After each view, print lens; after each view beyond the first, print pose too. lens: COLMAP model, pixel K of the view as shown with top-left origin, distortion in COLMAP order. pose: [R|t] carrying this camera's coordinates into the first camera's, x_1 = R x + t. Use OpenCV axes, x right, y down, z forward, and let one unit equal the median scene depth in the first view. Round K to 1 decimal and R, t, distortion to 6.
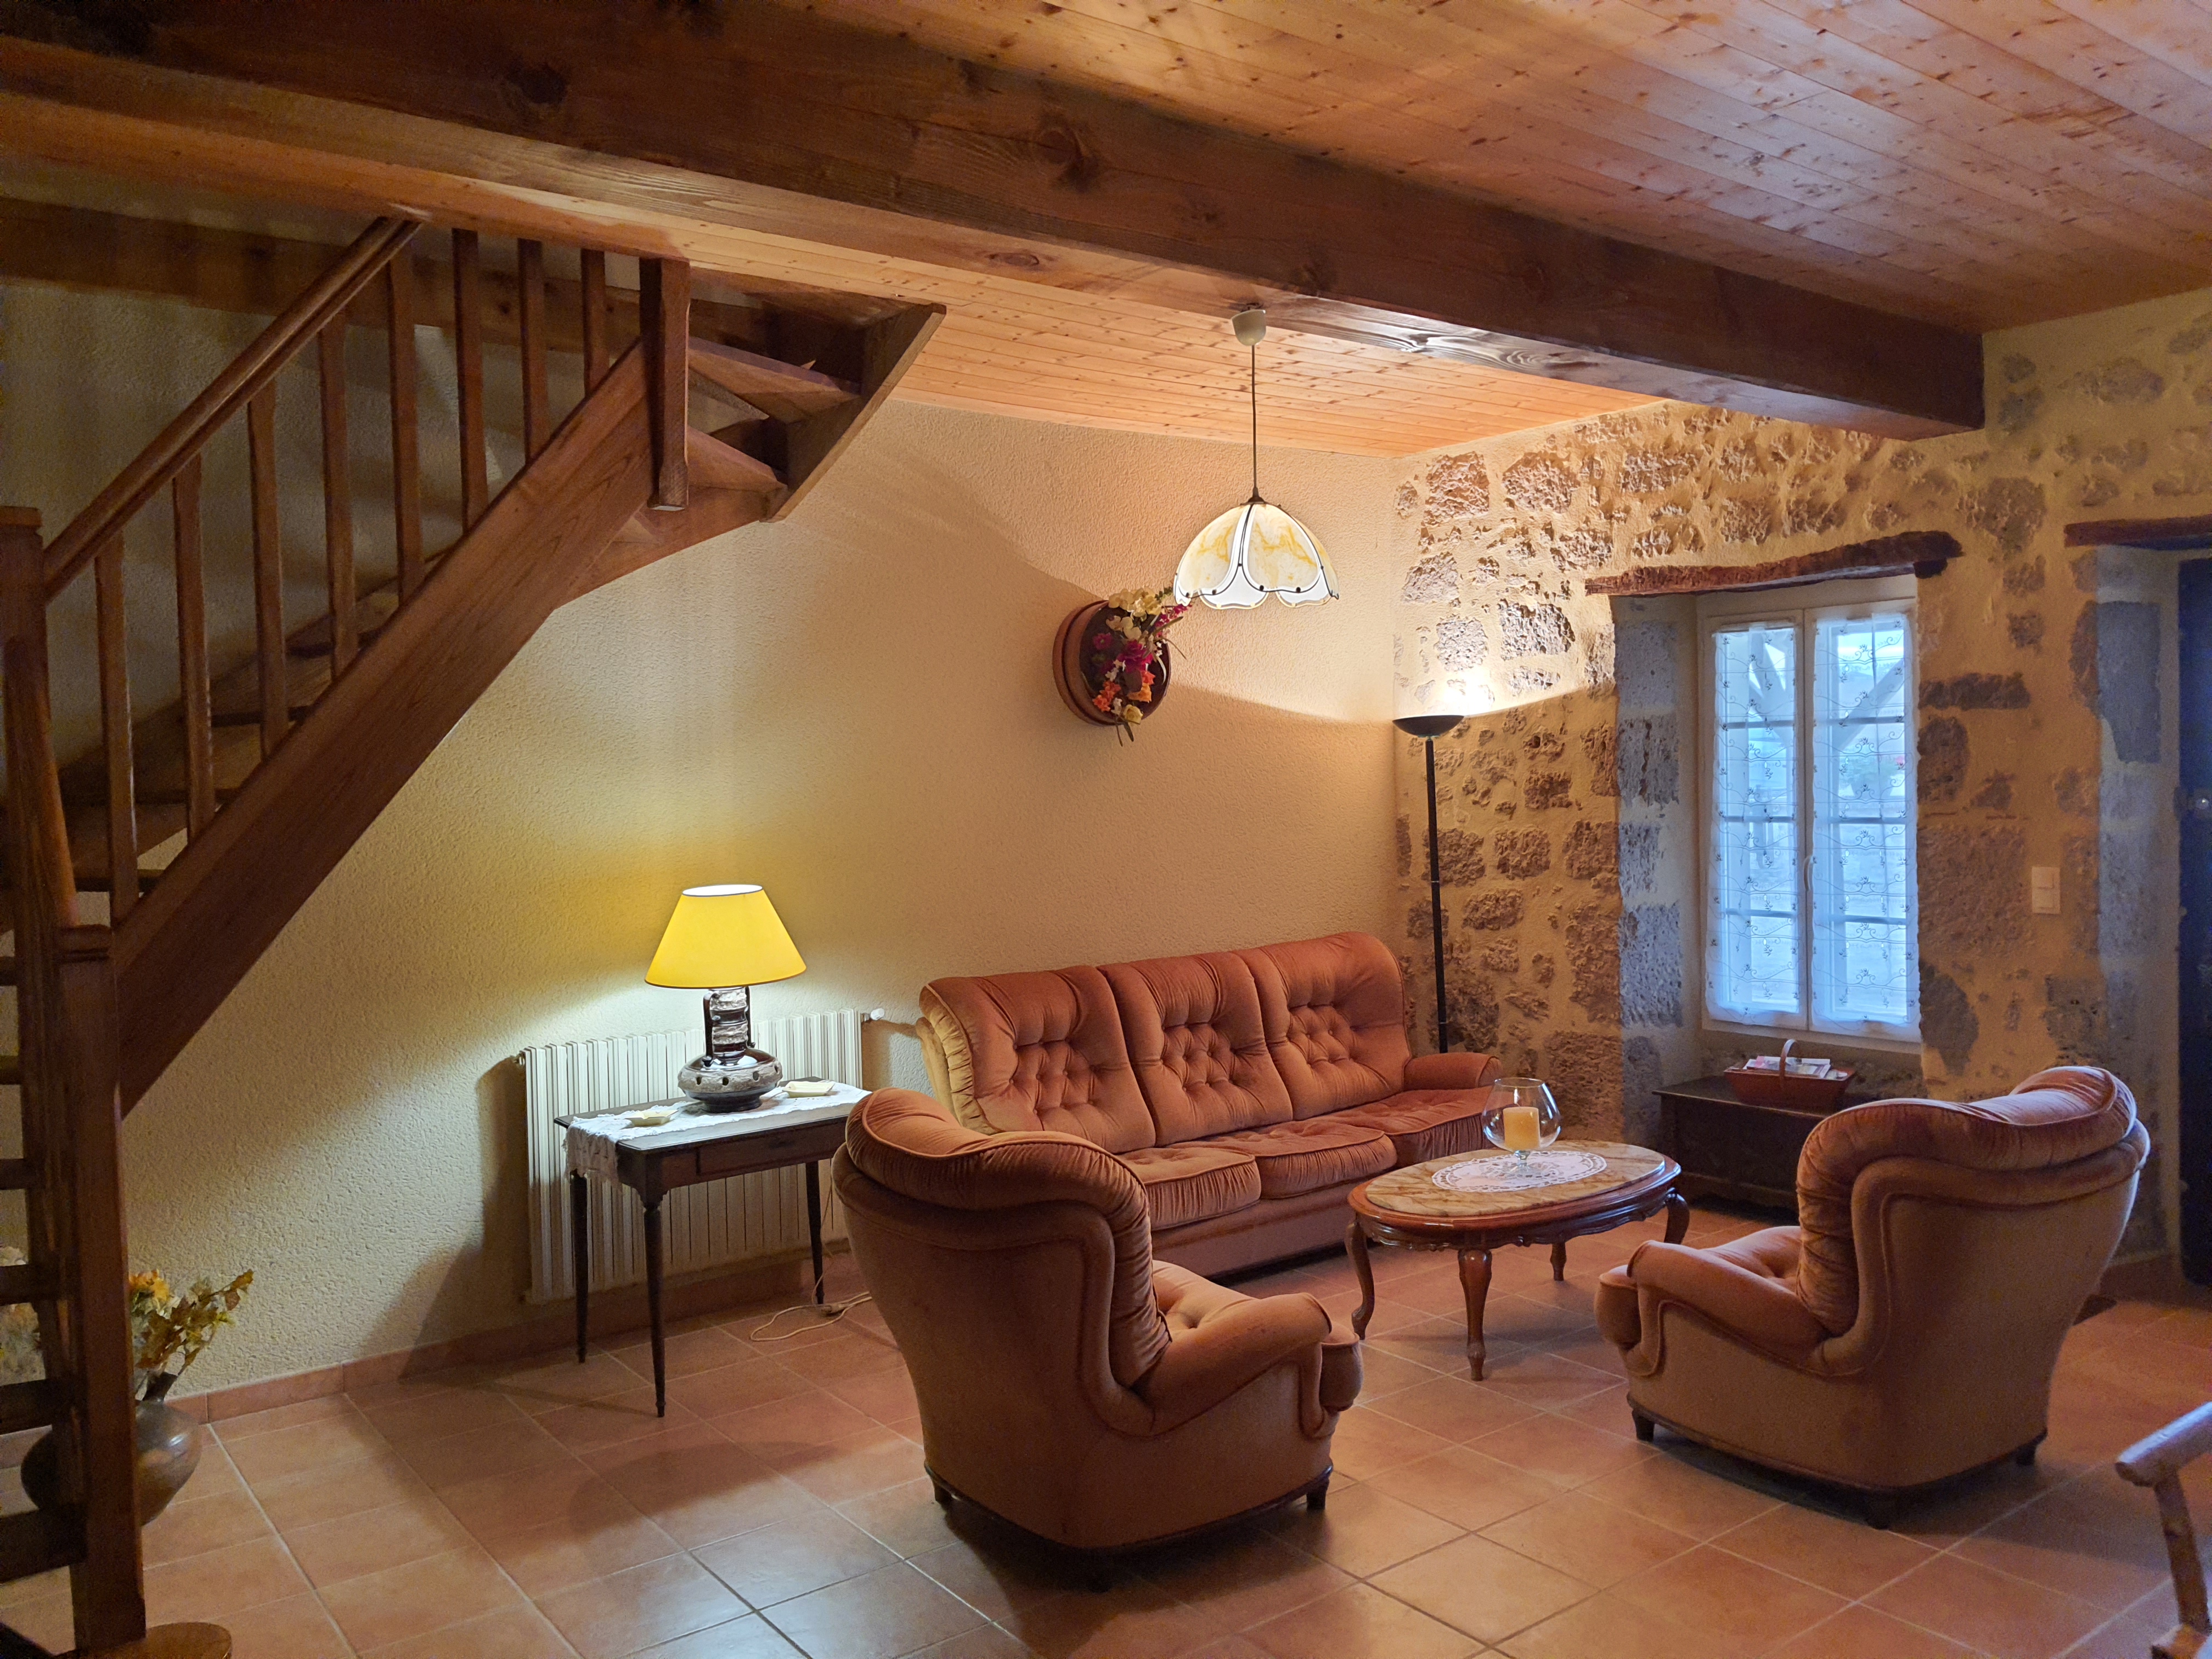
lens RADIAL K [[1667.7, 0, 1106.0], [0, 1667.7, 829.5], [0, 0, 1]] dist [0.004353, -0.001195]
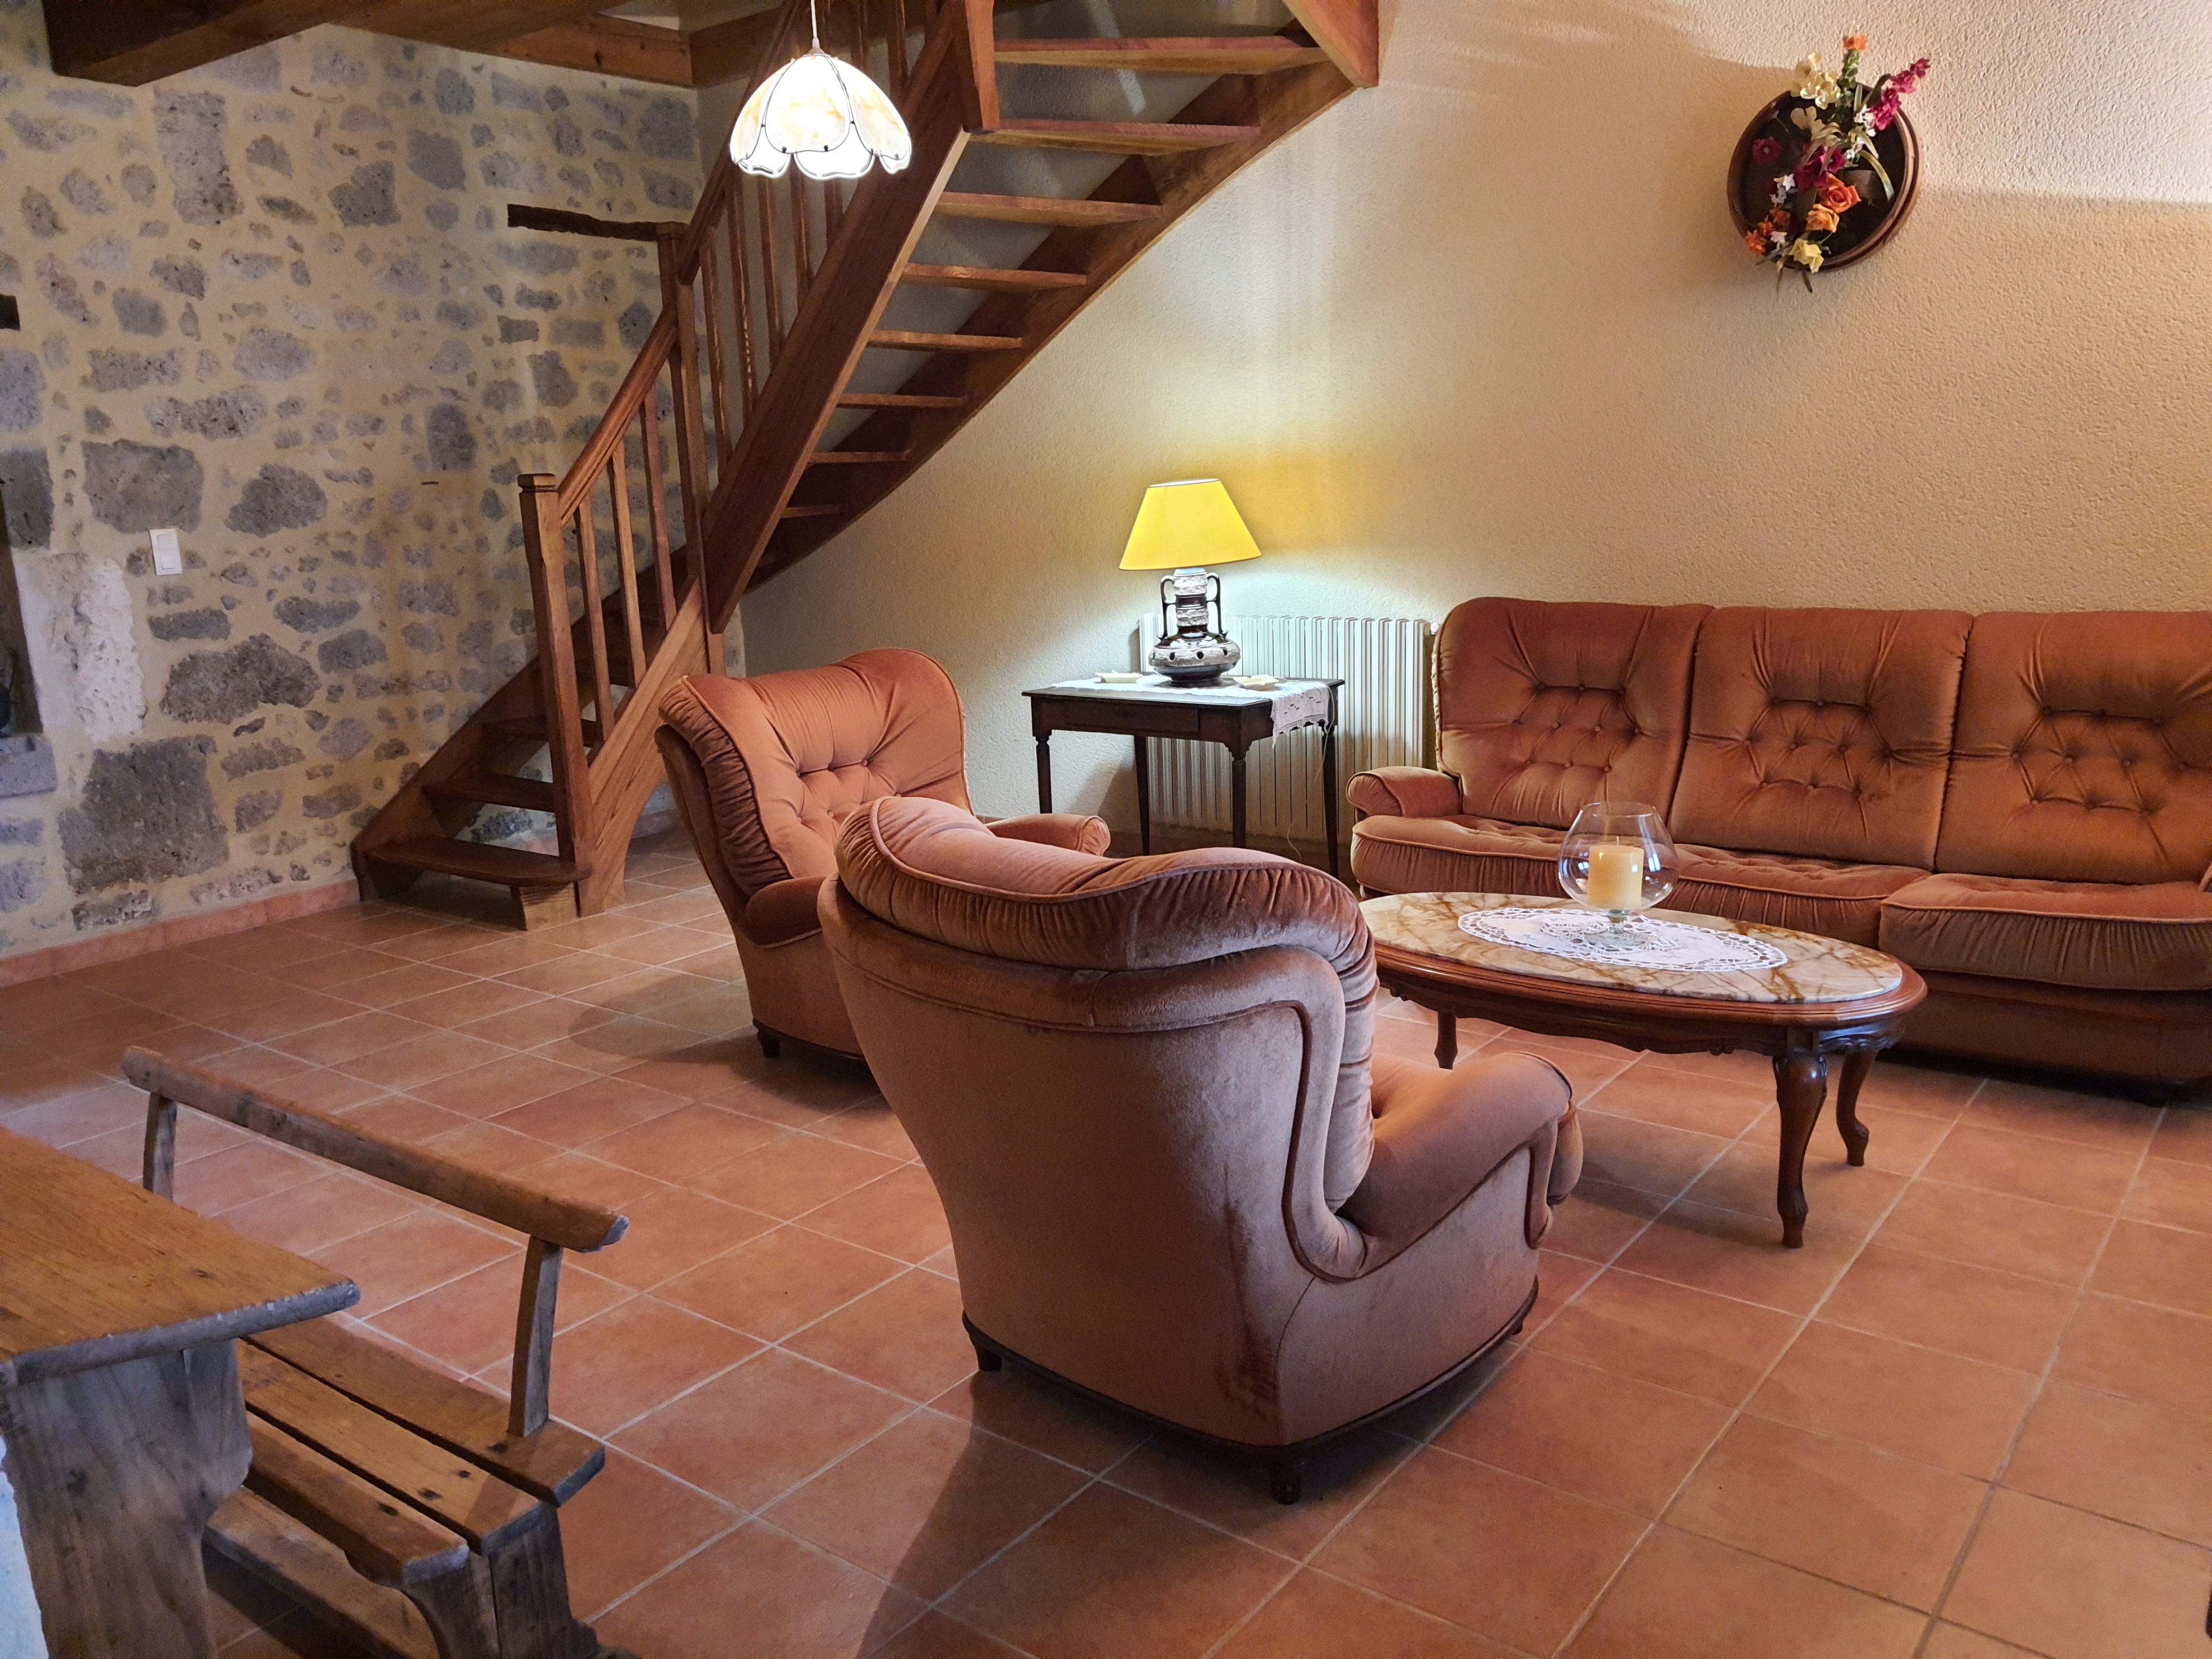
lens RADIAL K [[1752.1, 0, 1106.0], [0, 1752.1, 829.5], [0, 0, 1]] dist [0.002695, -0.008305]
pose [[0.248720, 0.205405, -0.946545, 0.844042], [-0.006411, 0.977582, 0.210455, 0.018392], [0.968554, -0.046276, 0.244462, 0.643962]]
